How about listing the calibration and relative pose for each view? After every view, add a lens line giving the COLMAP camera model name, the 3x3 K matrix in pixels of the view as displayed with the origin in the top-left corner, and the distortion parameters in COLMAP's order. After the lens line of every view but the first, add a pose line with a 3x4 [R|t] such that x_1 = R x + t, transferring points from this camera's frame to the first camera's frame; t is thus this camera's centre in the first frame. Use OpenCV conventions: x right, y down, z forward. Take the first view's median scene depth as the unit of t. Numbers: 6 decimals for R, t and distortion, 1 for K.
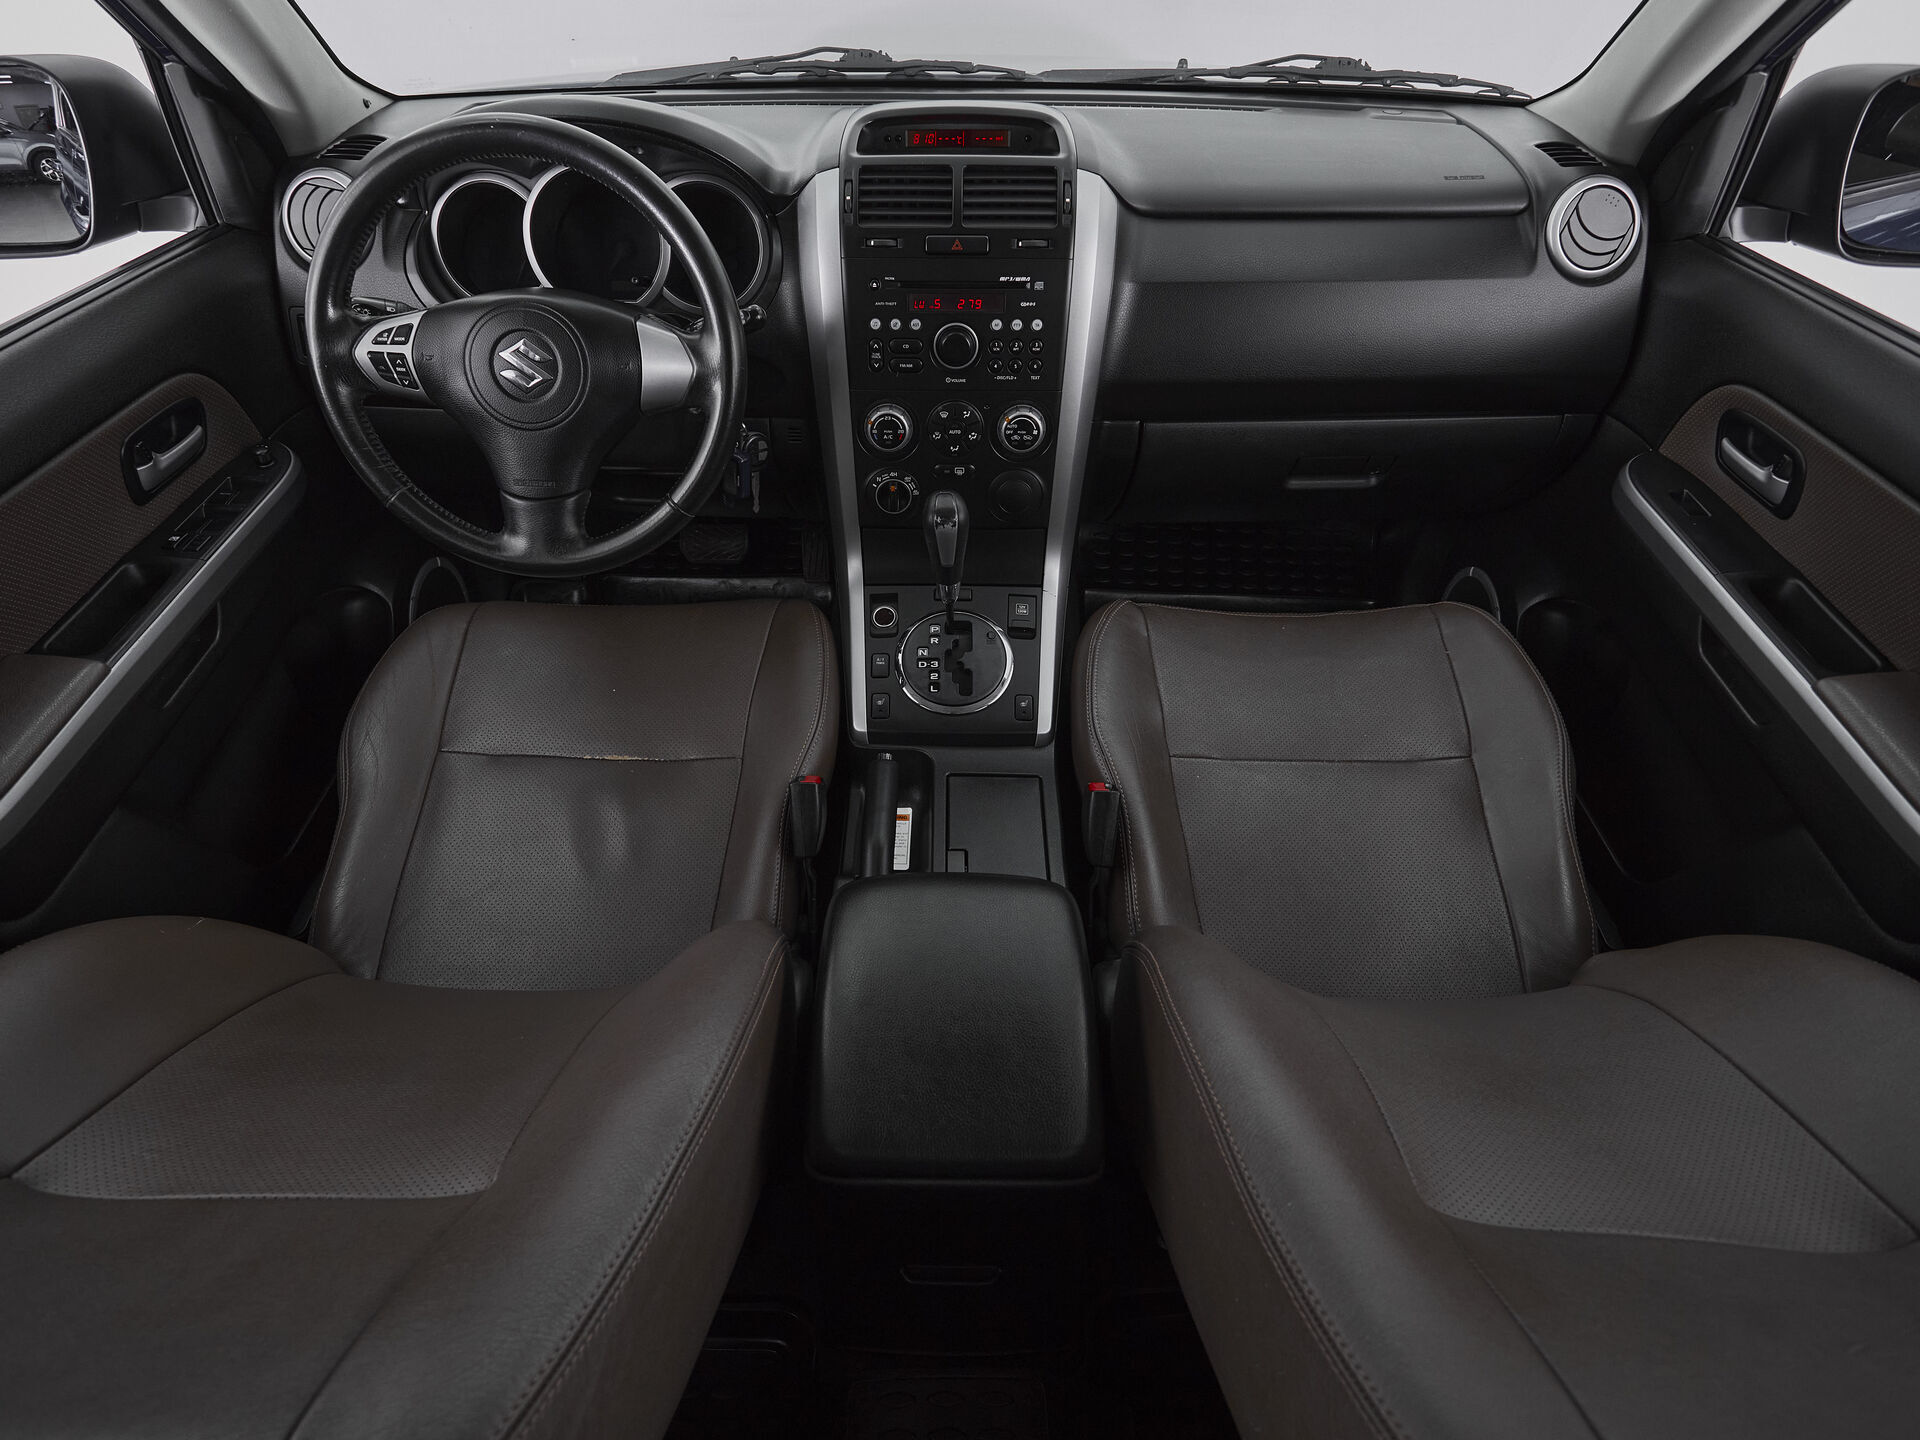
lens RADIAL K [[1050.0, 0, 934.4], [0, 1050.0, 719.8], [0, 0, 1]] dist [-0.000786, -0.004492]
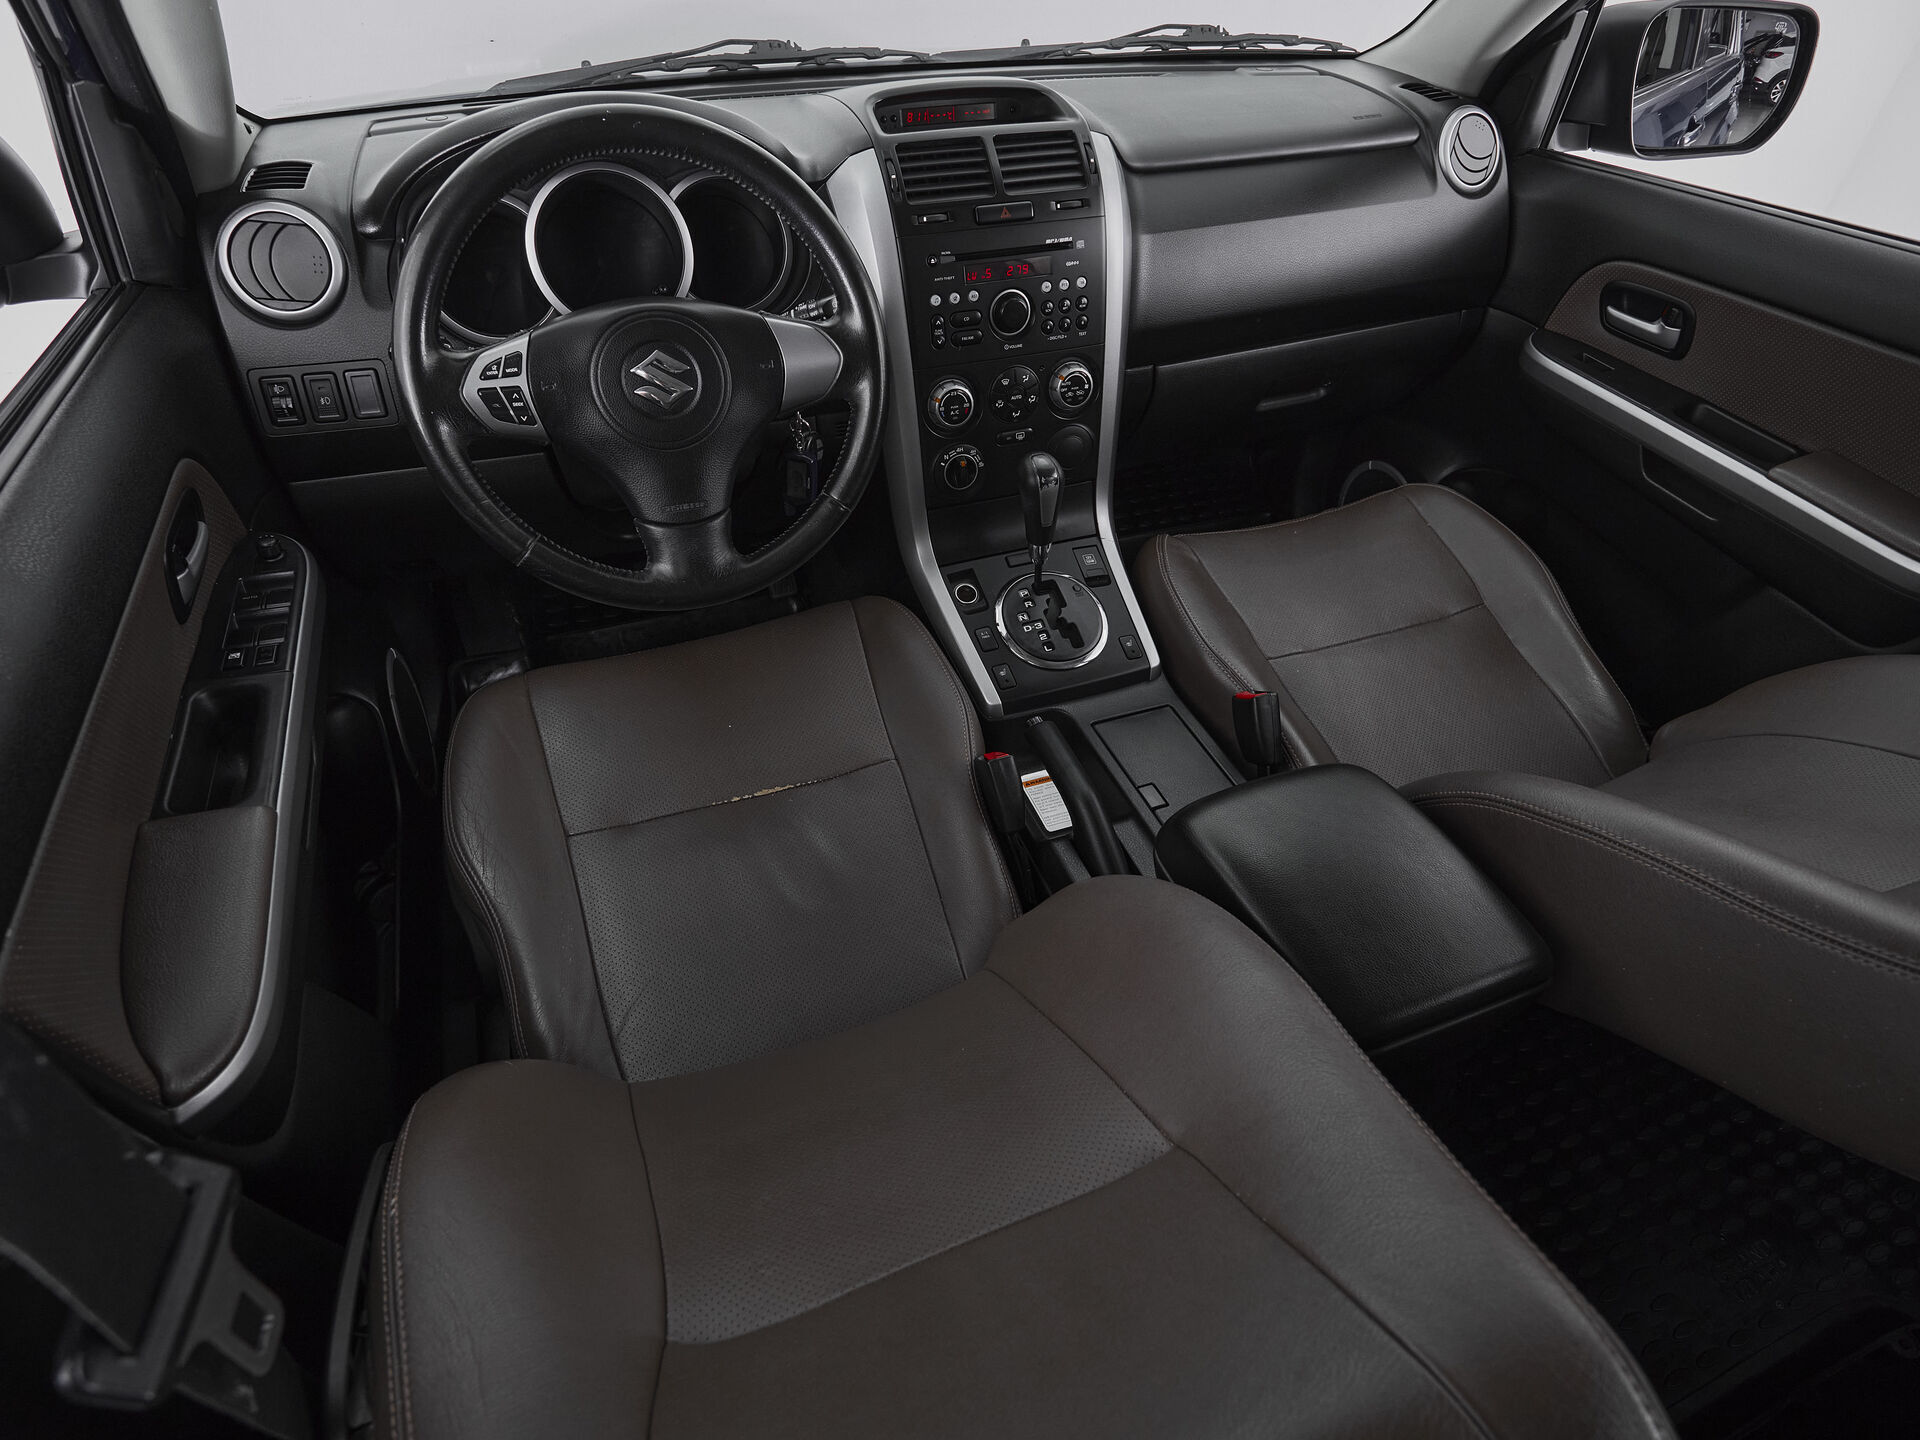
lens RADIAL K [[1050.0, 0, 956.9], [0, 1050.0, 719.2], [0, 0, 1]] dist [-0.000786, -0.004492]
pose [[0.928107, -0.235799, 0.288126, -0.406806], [0.238998, 0.970709, 0.024564, -0.009276], [-0.285479, 0.046064, 0.957277, 0.053630]]
